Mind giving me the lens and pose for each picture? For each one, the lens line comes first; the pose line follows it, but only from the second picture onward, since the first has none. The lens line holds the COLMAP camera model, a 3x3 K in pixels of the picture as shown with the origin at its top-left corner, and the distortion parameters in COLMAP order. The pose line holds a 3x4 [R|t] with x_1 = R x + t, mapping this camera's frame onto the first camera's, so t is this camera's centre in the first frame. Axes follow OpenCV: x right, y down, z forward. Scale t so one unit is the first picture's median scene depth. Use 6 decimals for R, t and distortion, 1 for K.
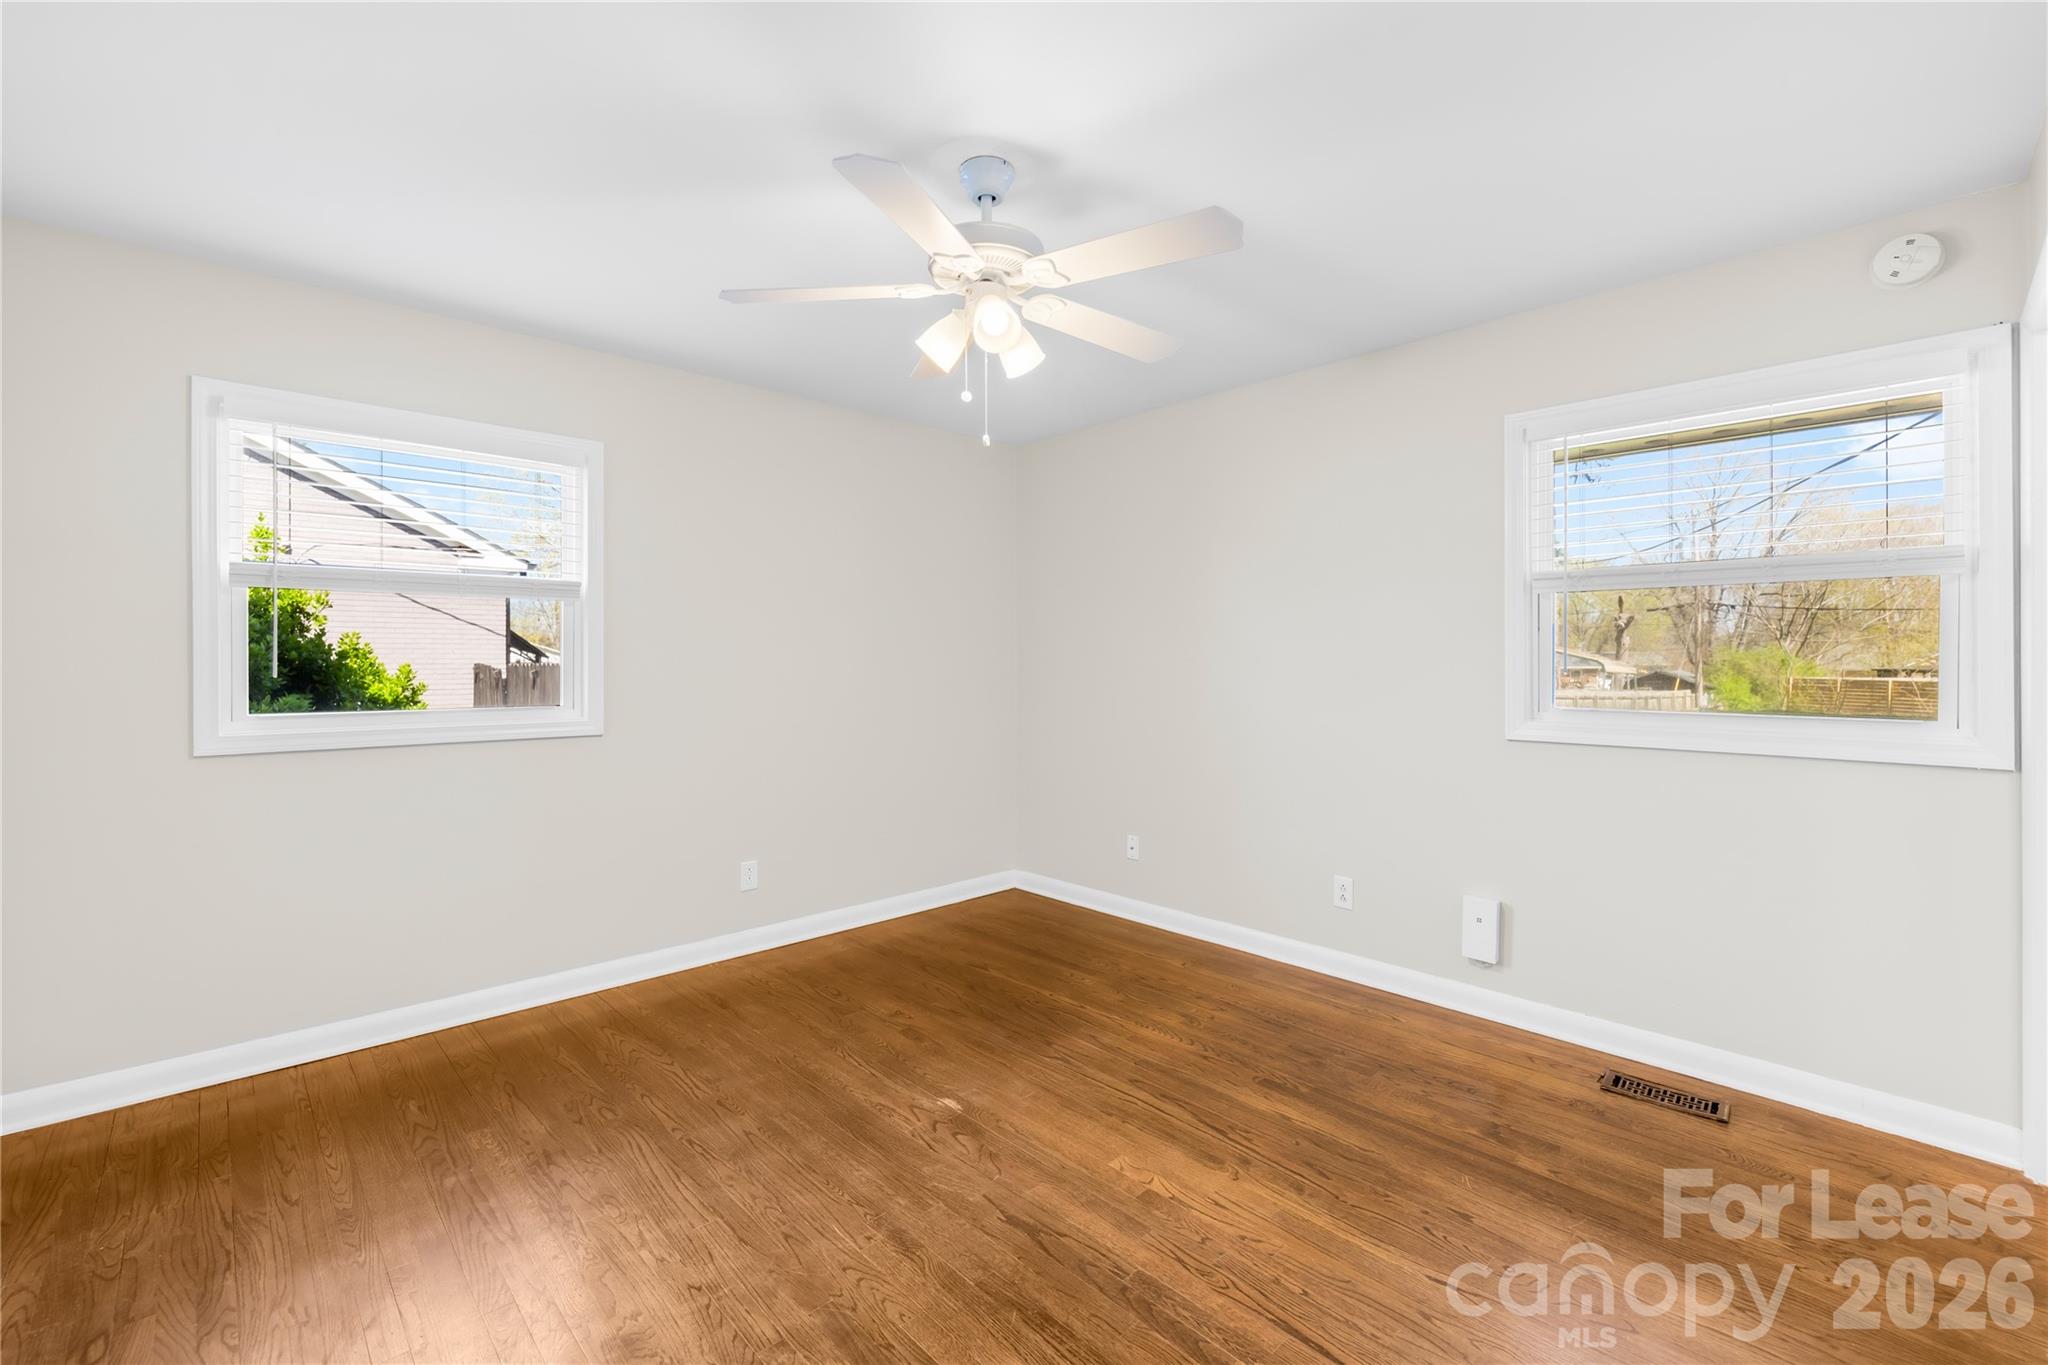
lens RADIAL K [[897.1, 0, 1080.3], [0, 897.1, 668.4], [0, 0, 1]] dist [0.001012, -0.000182]
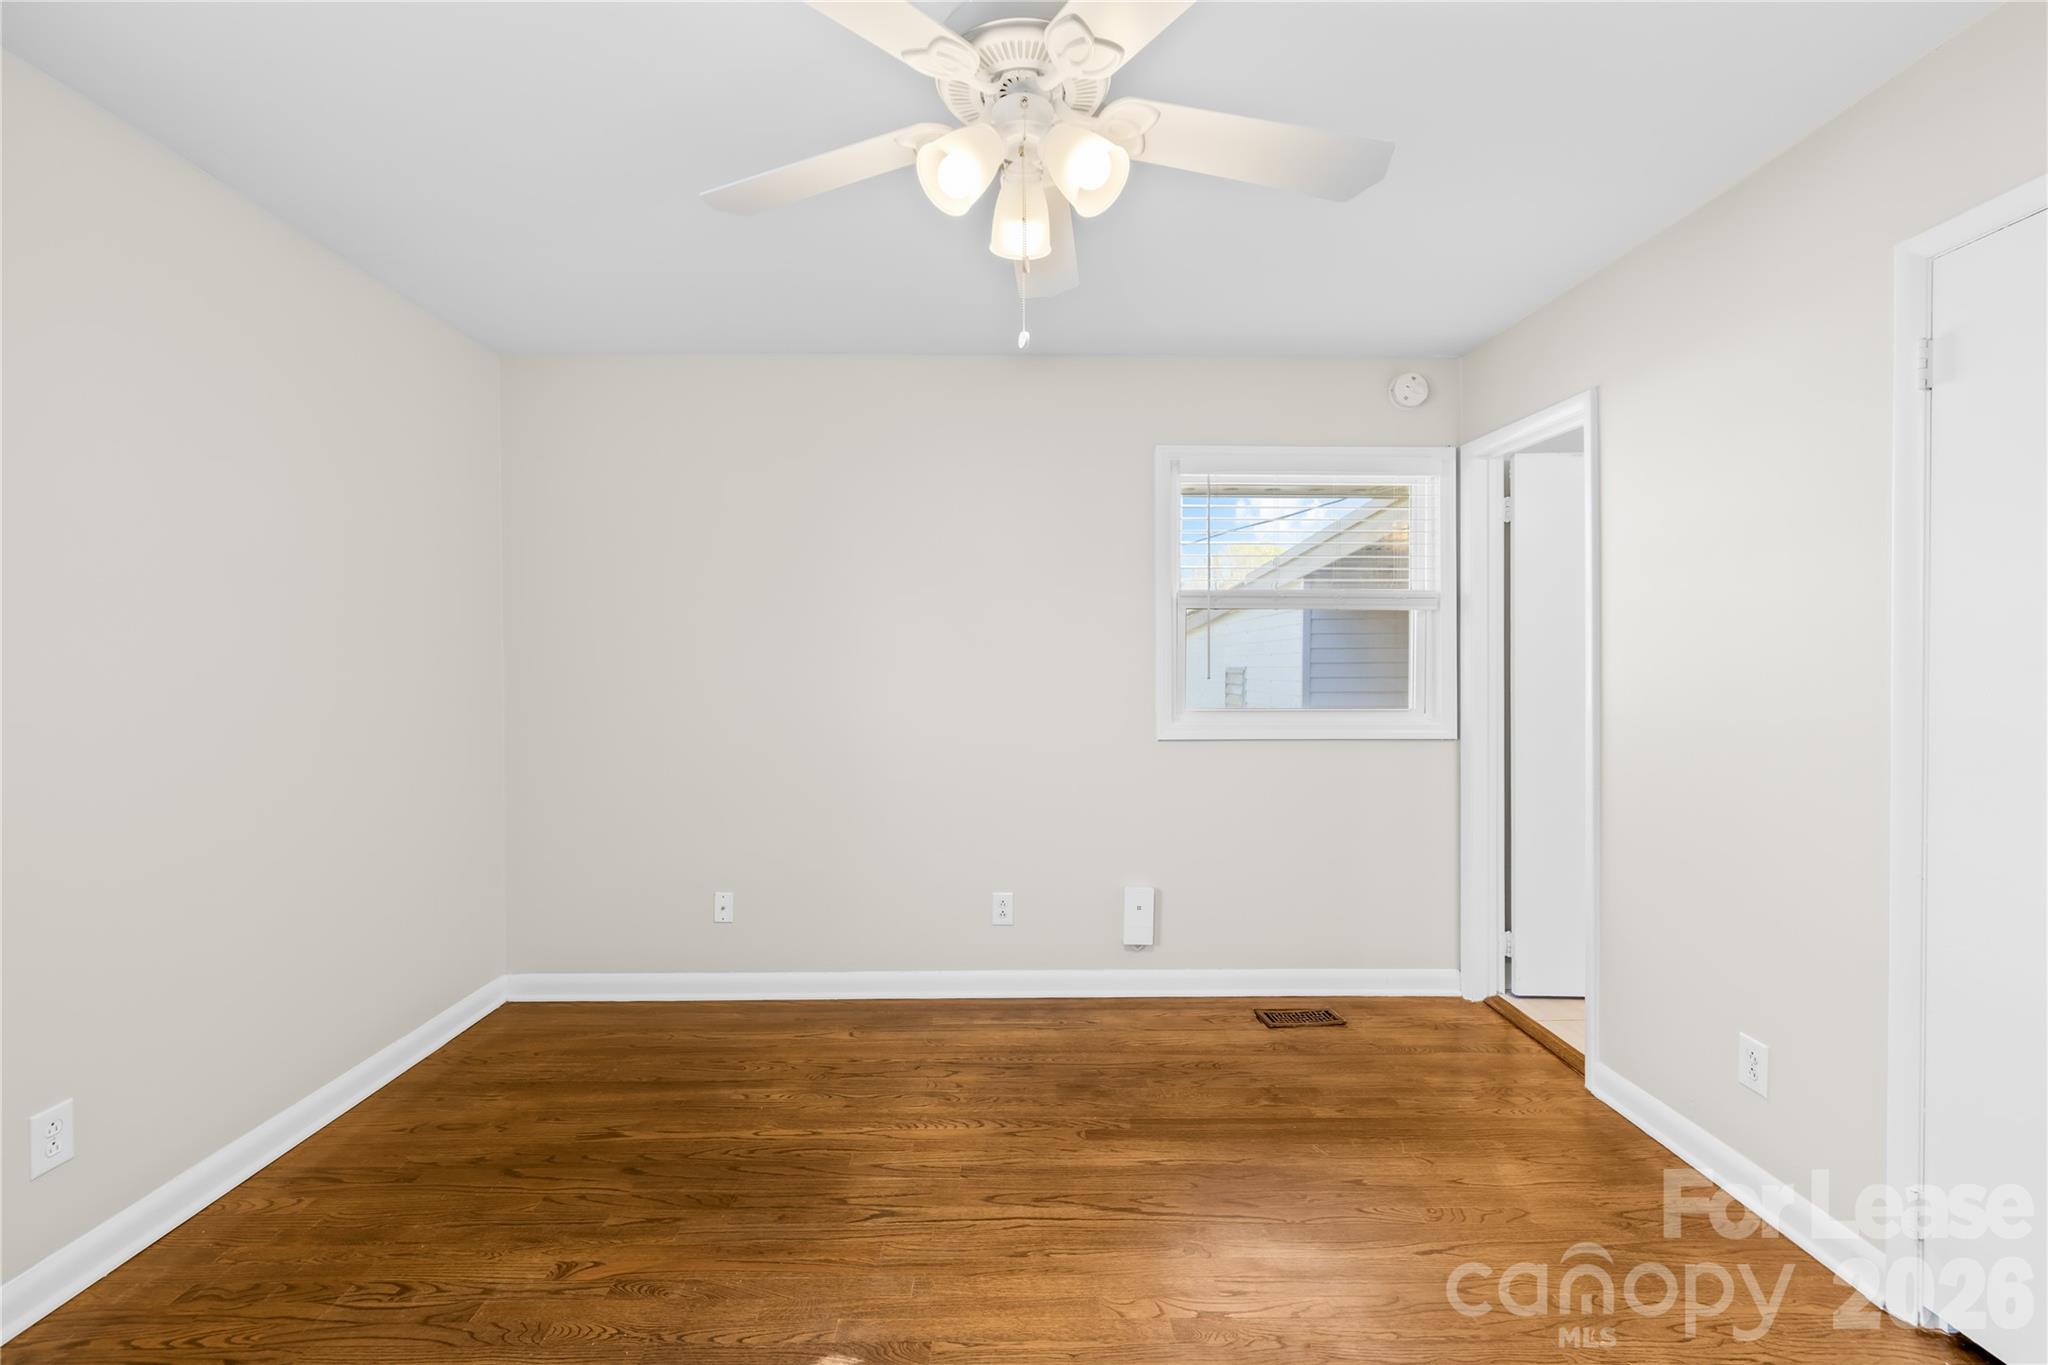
lens RADIAL K [[851.7, 0, 1024.0], [0, 851.7, 682.5], [0, 0, 1]] dist [-0.001572, -0.000146]
pose [[0.689549, -0.014750, 0.724088, -0.454811], [0.007373, 0.999884, 0.013346, -0.007554], [-0.724201, -0.003864, 0.689578, 0.455195]]
